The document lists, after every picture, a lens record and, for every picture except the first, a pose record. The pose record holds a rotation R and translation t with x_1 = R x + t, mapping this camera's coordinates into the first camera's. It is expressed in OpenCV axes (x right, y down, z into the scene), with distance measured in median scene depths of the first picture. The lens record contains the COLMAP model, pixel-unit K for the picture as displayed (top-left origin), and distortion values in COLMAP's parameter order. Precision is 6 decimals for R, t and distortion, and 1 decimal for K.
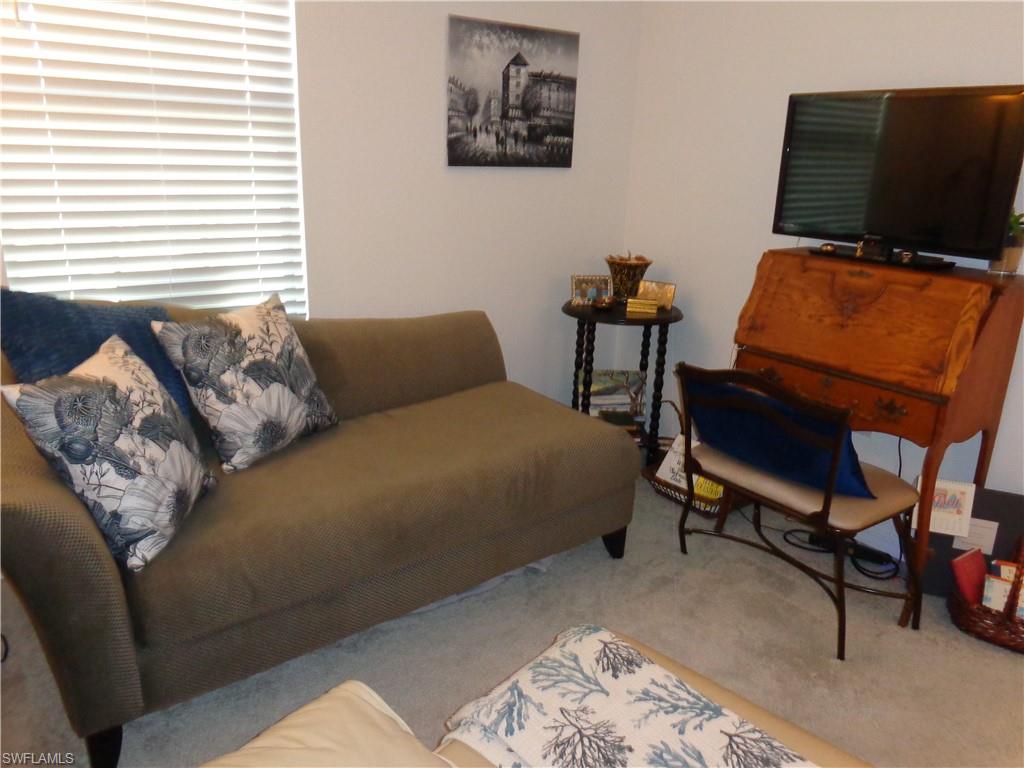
lens RADIAL K [[755.5, 0, 512.0], [0, 755.5, 384.0], [0, 0, 1]] dist [0.006029, 0.001742]
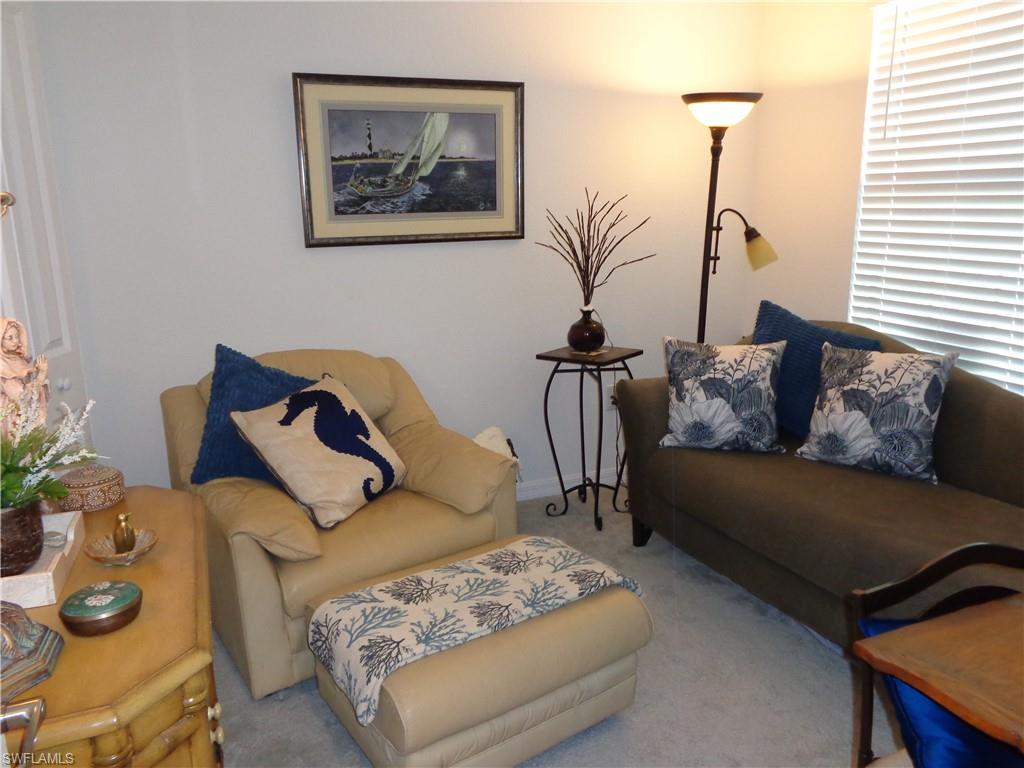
lens RADIAL K [[755.5, 0, 512.0], [0, 755.5, 384.0], [0, 0, 1]] dist [0.006029, 0.001742]
pose [[-0.192301, 0.205381, -0.959604, 0.981510], [-0.291317, 0.921827, 0.255674, -0.195479], [0.937099, 0.328715, -0.117437, 0.625991]]
